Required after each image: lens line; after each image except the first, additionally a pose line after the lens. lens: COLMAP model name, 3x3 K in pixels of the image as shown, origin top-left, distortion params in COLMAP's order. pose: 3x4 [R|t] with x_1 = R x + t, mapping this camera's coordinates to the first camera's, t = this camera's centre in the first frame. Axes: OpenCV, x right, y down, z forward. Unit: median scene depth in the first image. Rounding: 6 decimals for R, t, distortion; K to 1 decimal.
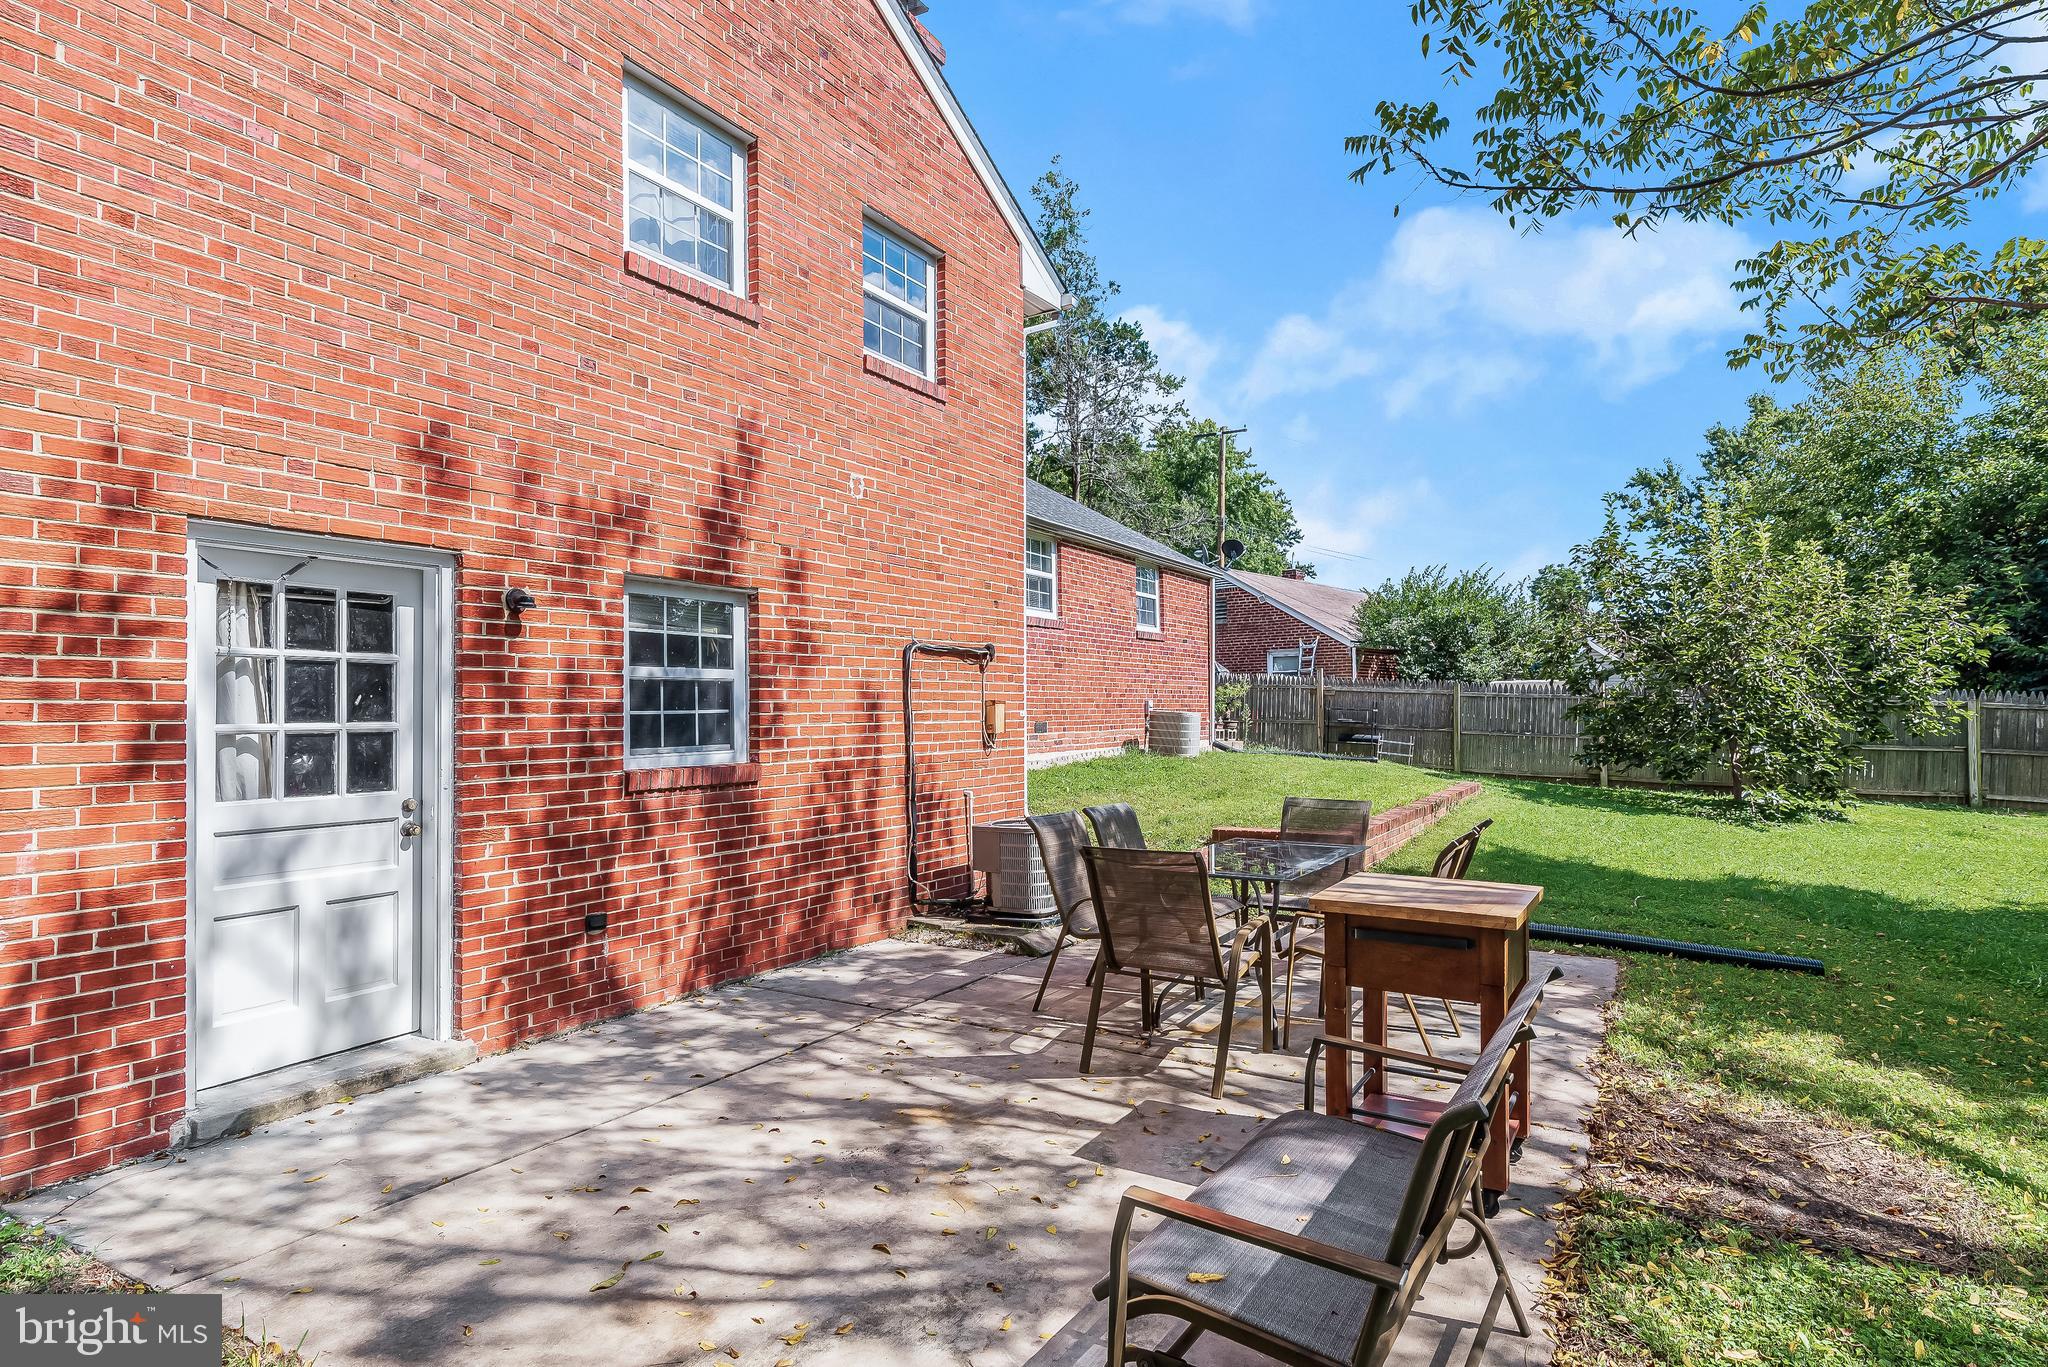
lens RADIAL K [[1105.3, 0, 1024.0], [0, 1105.3, 683.5], [0, 0, 1]] dist [-0.002328, -0.000214]
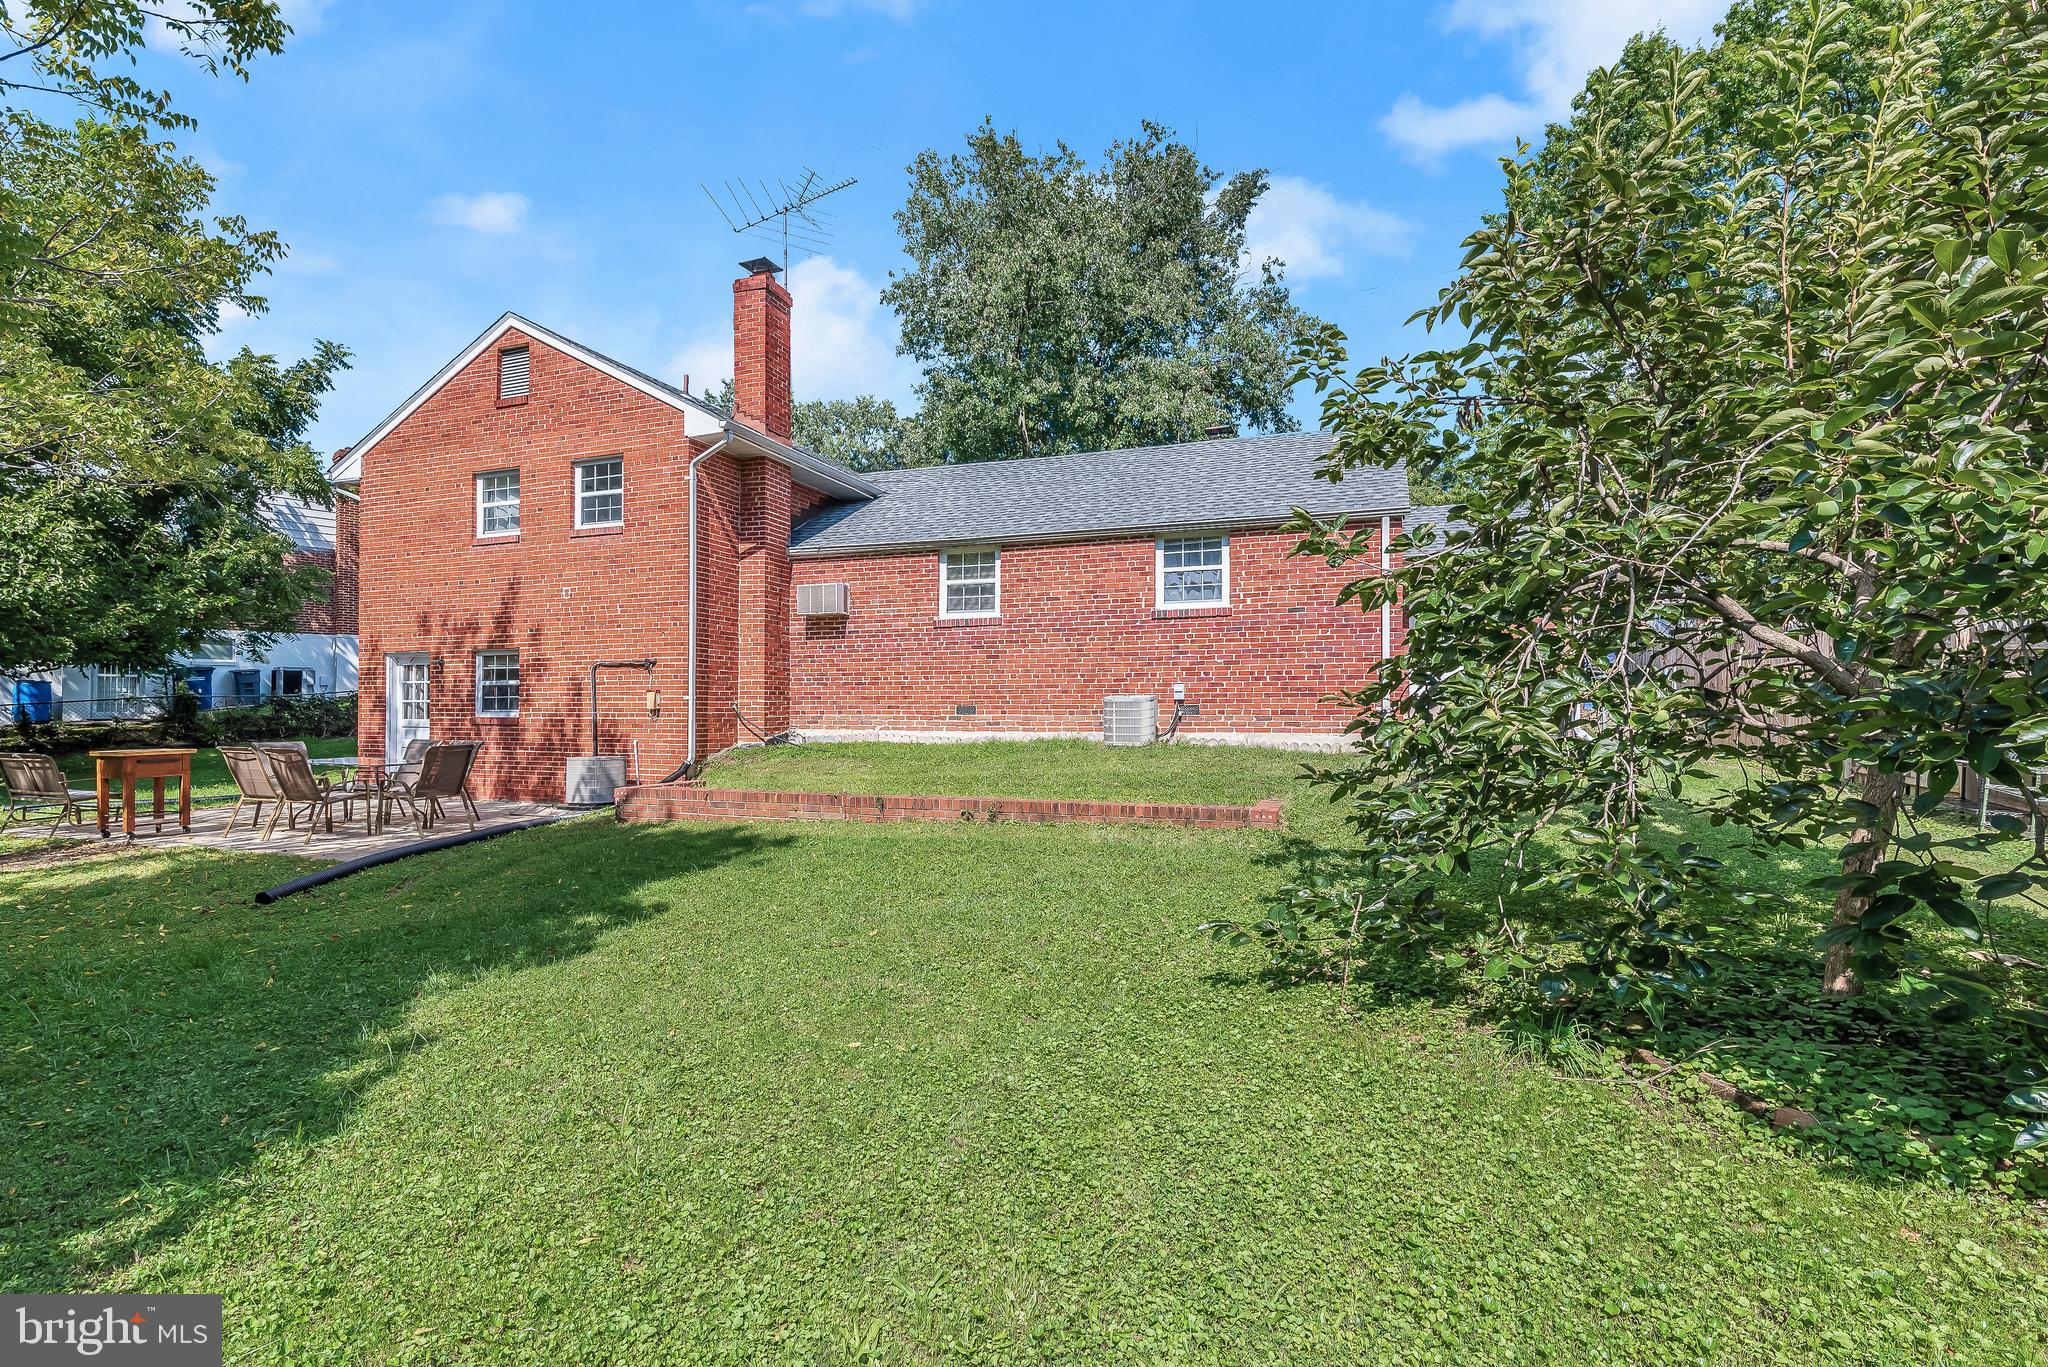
lens RADIAL K [[943.0, 0, 1025.6], [0, 943.0, 696.1], [0, 0, 1]] dist [-0.019575, 0.001121]
pose [[0.182179, -0.003571, -0.983259, 2.178101], [0.025010, 0.999687, 0.001003, 0.053329], [0.982947, -0.024774, 0.182211, 1.839789]]
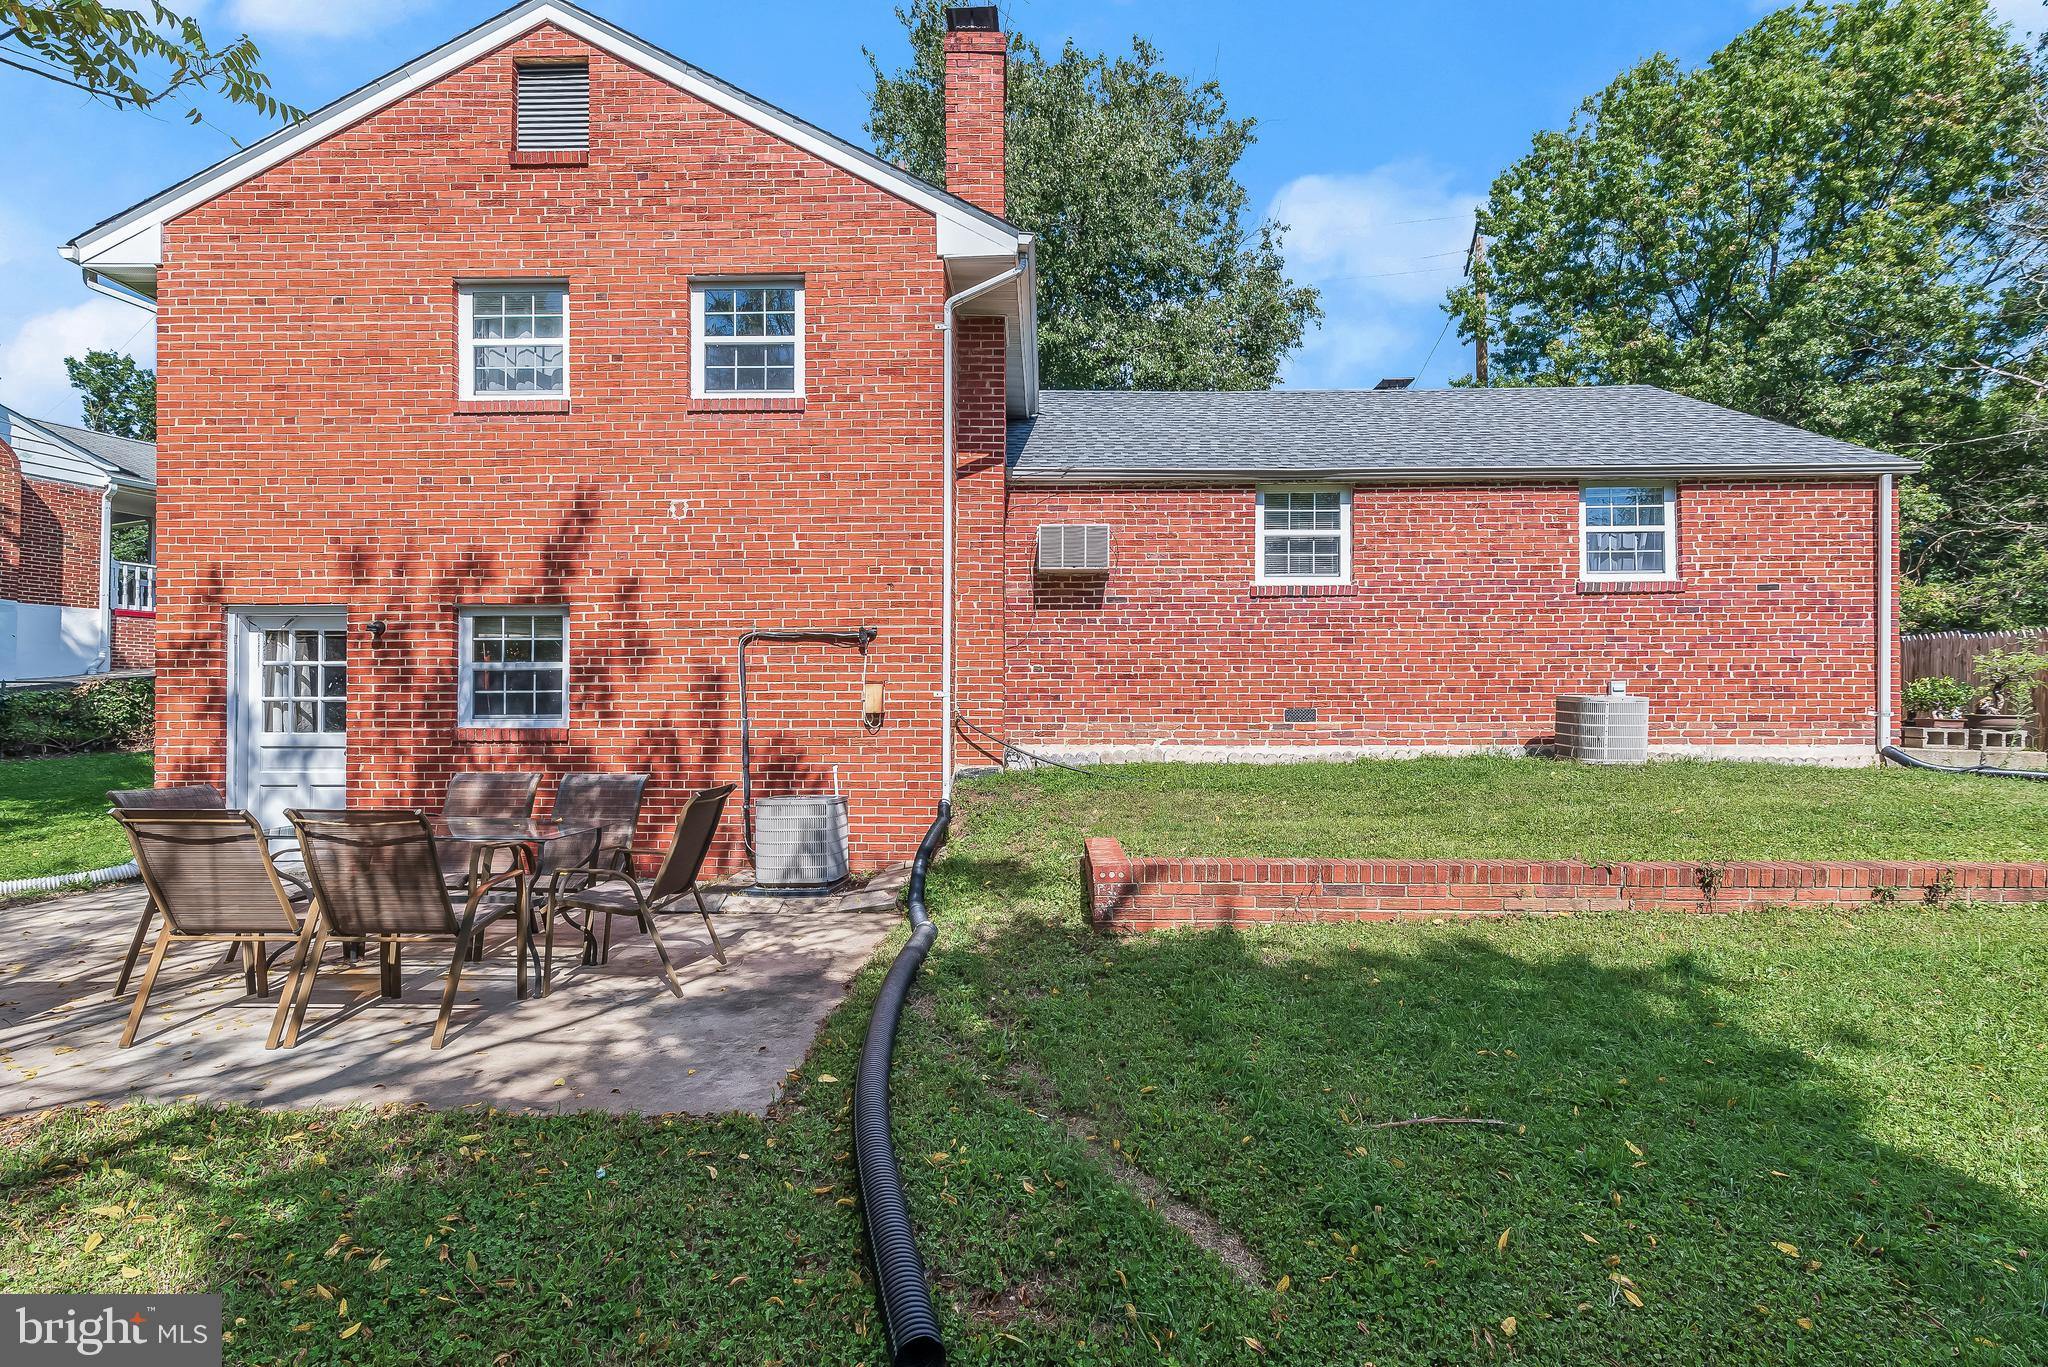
lens RADIAL K [[940.5, 0, 1023.5], [0, 940.5, 701.1], [0, 0, 1]] dist [-0.000120, 0.000348]
pose [[0.488720, -0.005548, -0.872423, 1.131606], [0.019028, 0.999810, 0.004302, 0.046033], [0.872233, -0.018702, 0.488732, 0.971489]]
